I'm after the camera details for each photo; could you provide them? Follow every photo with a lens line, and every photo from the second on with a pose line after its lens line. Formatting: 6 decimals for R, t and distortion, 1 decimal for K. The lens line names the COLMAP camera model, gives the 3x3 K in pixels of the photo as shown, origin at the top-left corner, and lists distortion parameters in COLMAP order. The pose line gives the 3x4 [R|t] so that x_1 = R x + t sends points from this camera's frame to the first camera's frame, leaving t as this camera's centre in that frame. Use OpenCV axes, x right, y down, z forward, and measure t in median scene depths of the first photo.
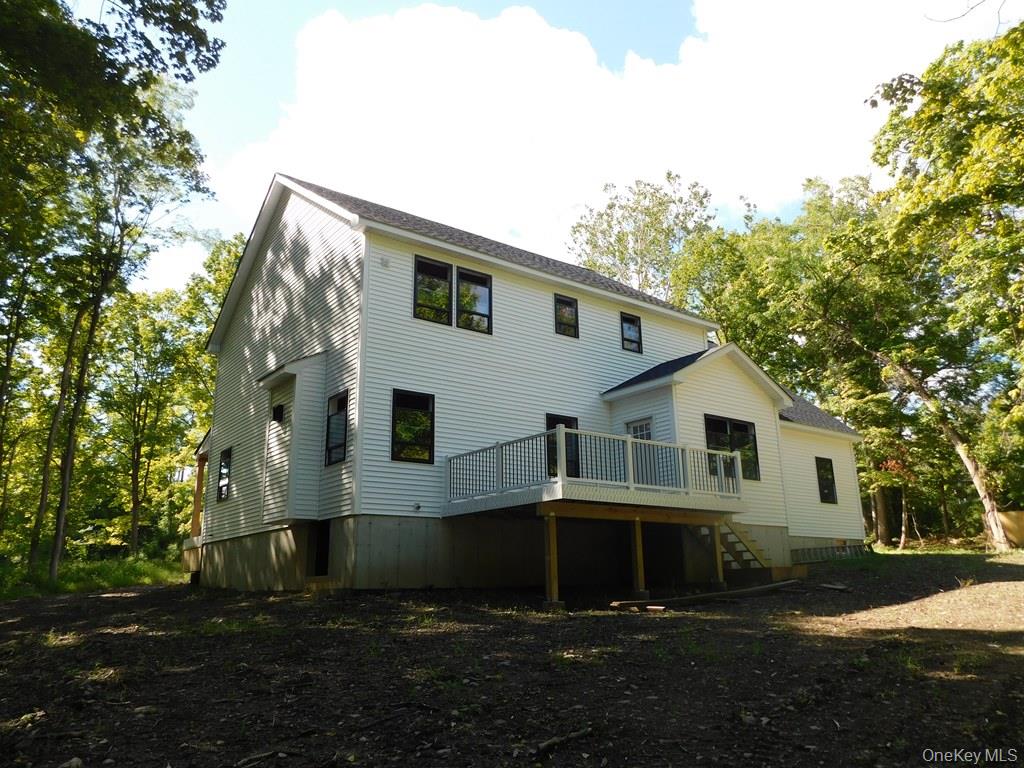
lens RADIAL K [[751.0, 0, 514.6], [0, 751.0, 380.1], [0, 0, 1]] dist [-0.012245, 0.012459]
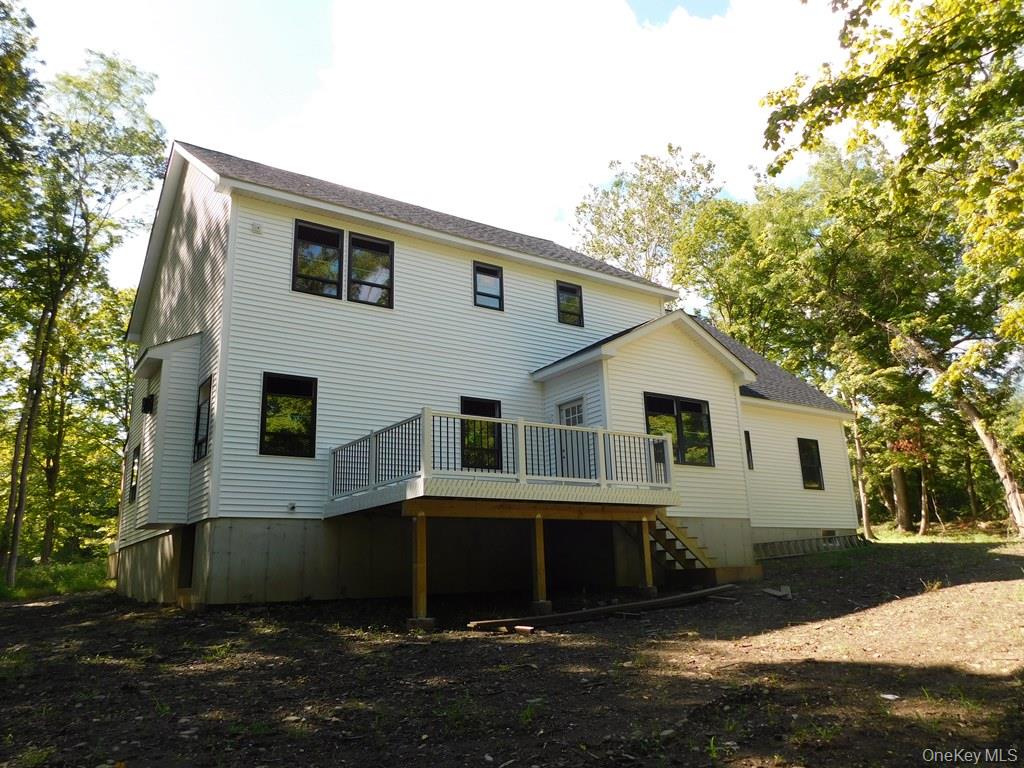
lens RADIAL K [[751.0, 0, 514.6], [0, 751.0, 380.1], [0, 0, 1]] dist [-0.012245, 0.012459]
pose [[0.998589, -0.029195, -0.044368, 0.122489], [0.029805, 0.999469, 0.013160, 0.013198], [0.043960, -0.014464, 0.998929, 0.105706]]
